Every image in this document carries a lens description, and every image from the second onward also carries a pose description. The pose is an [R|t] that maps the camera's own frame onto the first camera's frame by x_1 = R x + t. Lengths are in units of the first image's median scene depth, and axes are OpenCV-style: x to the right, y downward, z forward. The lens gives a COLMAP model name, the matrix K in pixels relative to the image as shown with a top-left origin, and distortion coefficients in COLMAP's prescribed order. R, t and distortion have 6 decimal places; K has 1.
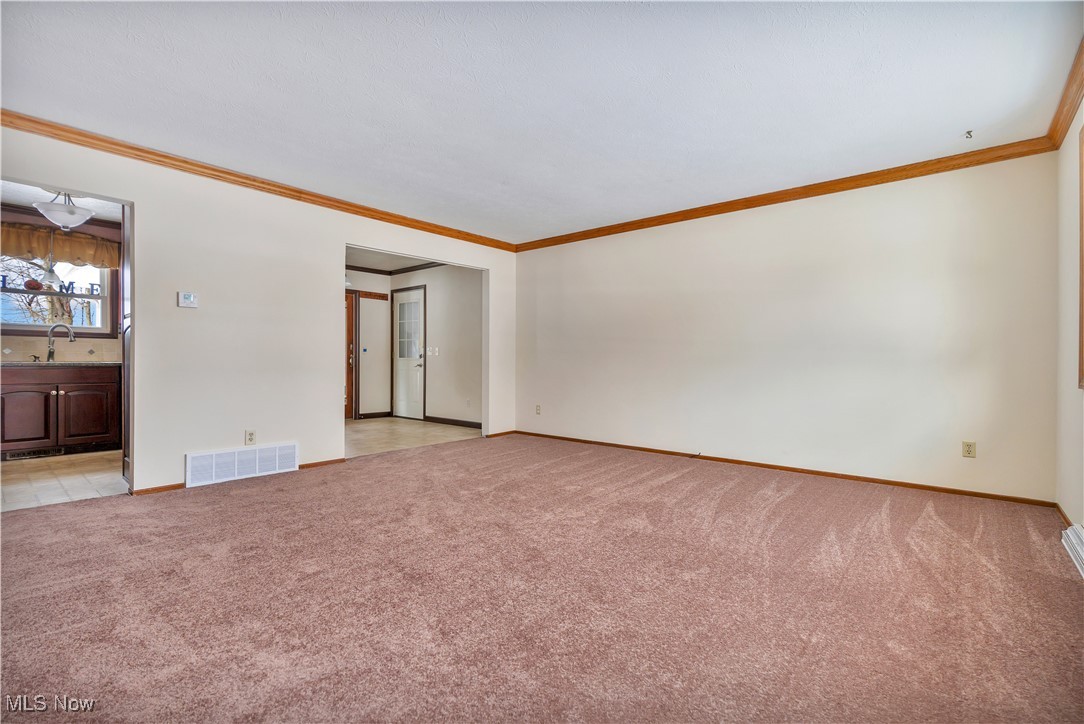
lens RADIAL K [[494.8, 0, 542.3], [0, 494.8, 359.7], [0, 0, 1]] dist [-0.002659, 0.000669]
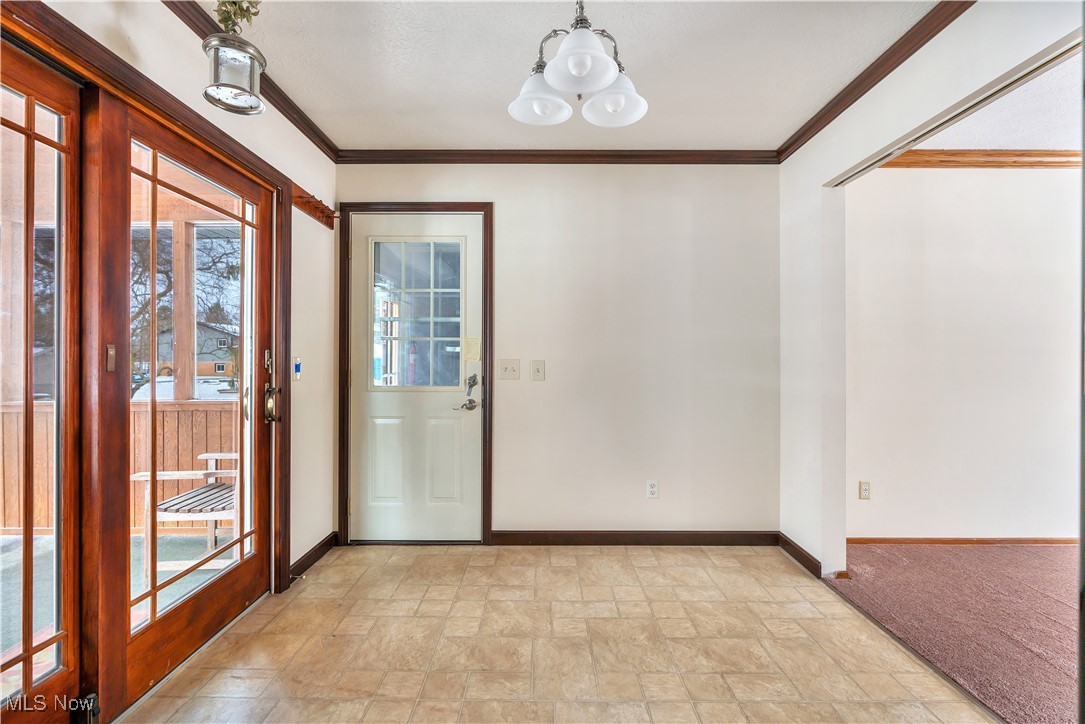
lens RADIAL K [[495.3, 0, 541.1], [0, 495.3, 361.0], [0, 0, 1]] dist [-0.002659, 0.000669]
pose [[0.758742, -0.001615, 0.651389, -0.461889], [0.004829, 0.999983, -0.003146, -0.022148], [-0.651373, 0.005533, 0.758737, 0.663505]]
